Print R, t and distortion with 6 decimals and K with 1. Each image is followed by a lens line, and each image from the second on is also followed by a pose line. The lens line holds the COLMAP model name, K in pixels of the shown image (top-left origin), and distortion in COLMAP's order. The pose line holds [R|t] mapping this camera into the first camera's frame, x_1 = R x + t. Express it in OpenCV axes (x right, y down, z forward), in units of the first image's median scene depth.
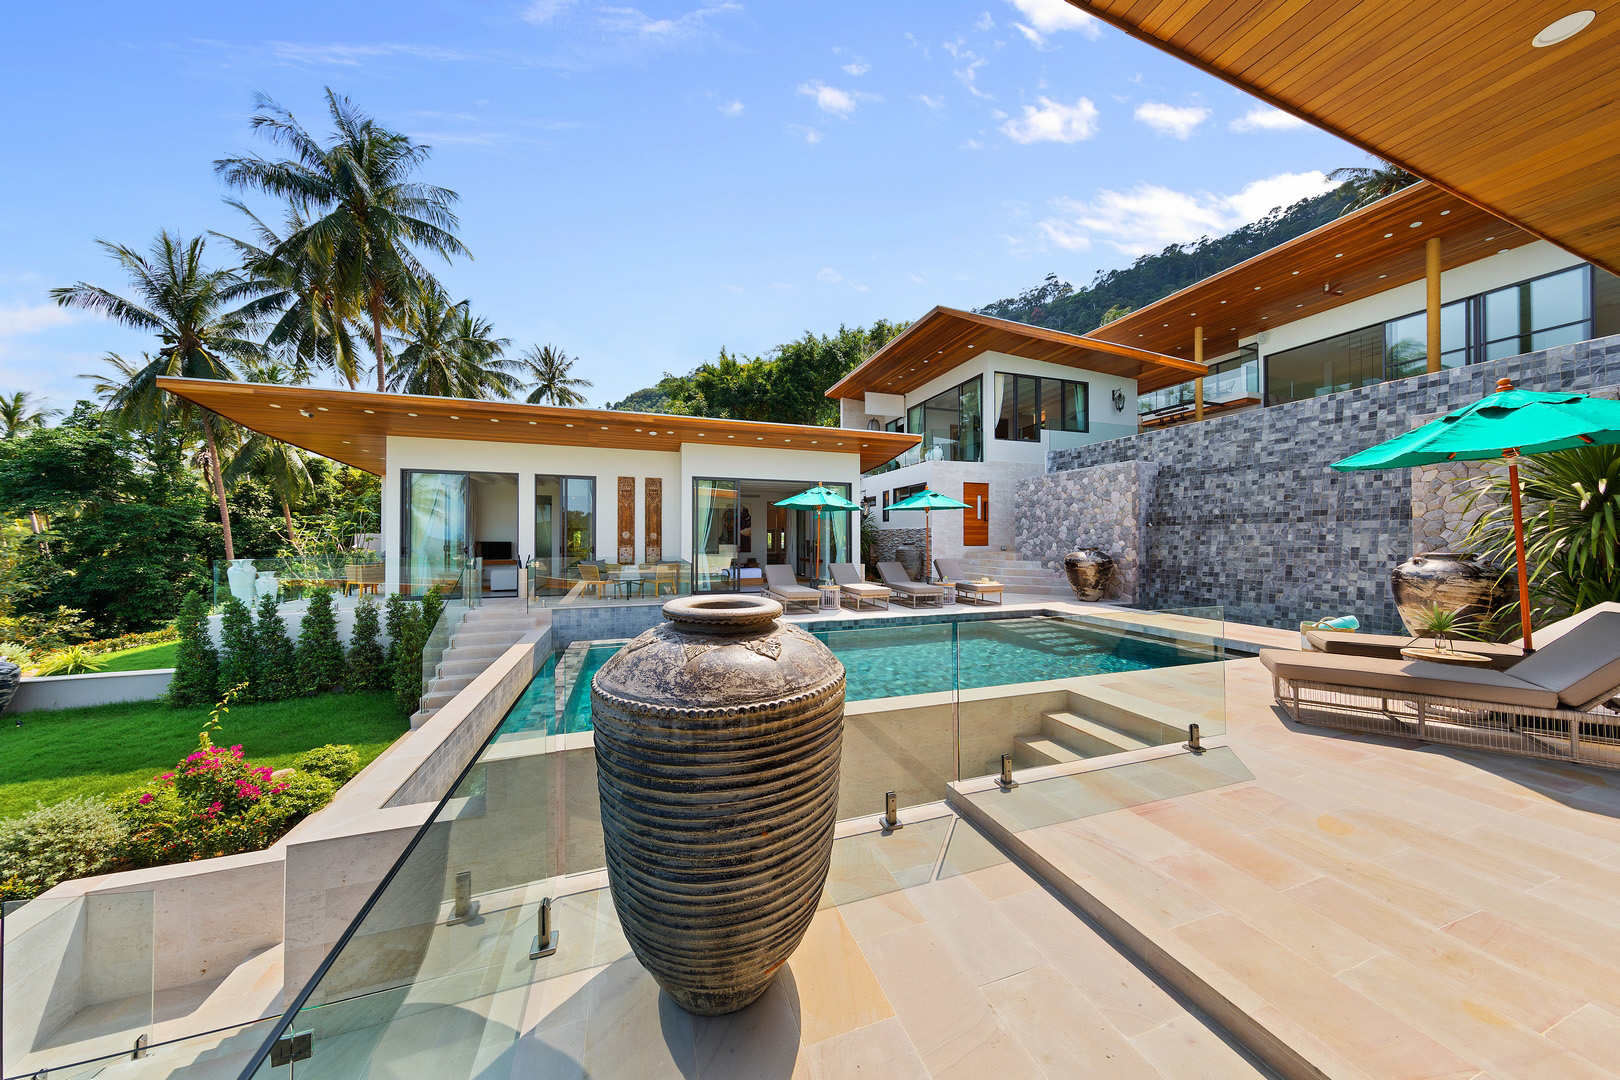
lens RADIAL K [[521.6, 0, 810.0], [0, 521.6, 540.0], [0, 0, 1]] dist [0.000170, 0.000009]
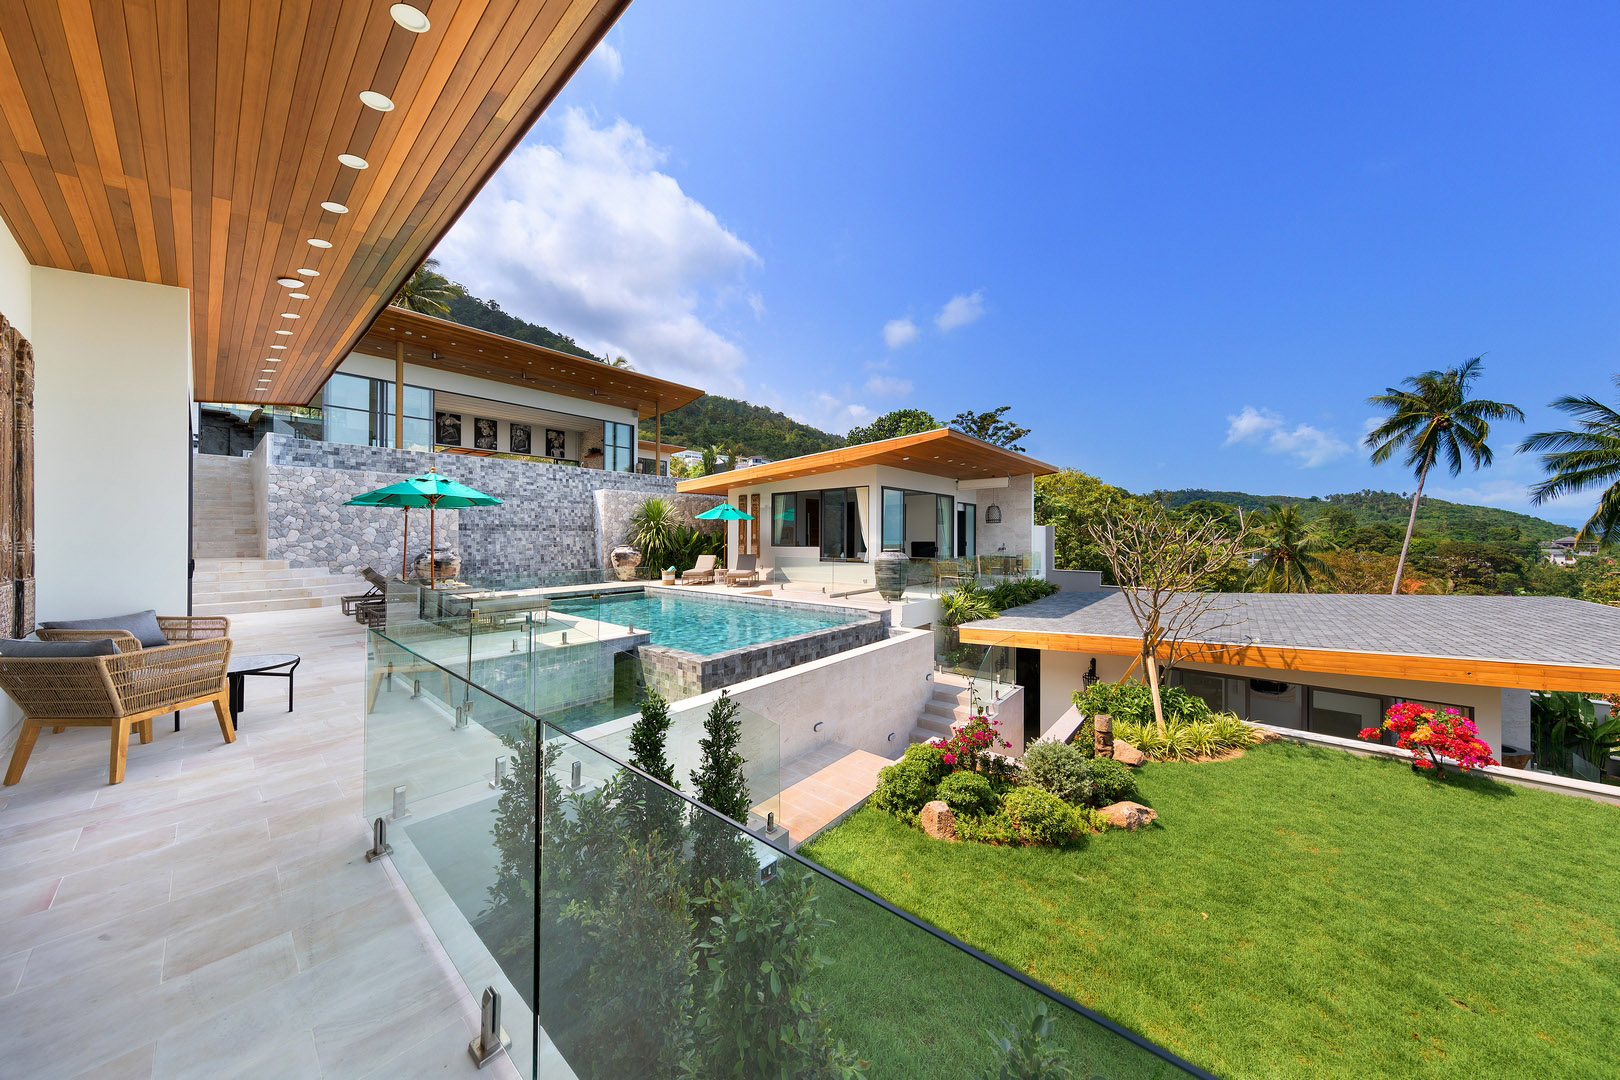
lens RADIAL K [[521.6, 0, 810.0], [0, 521.6, 540.0], [0, 0, 1]] dist [0.000170, 0.000009]
pose [[-0.523458, 0.000030, 0.852051, -0.994948], [0.008005, 0.999956, 0.004882, -0.002884], [-0.852014, 0.009376, -0.523435, 1.038133]]
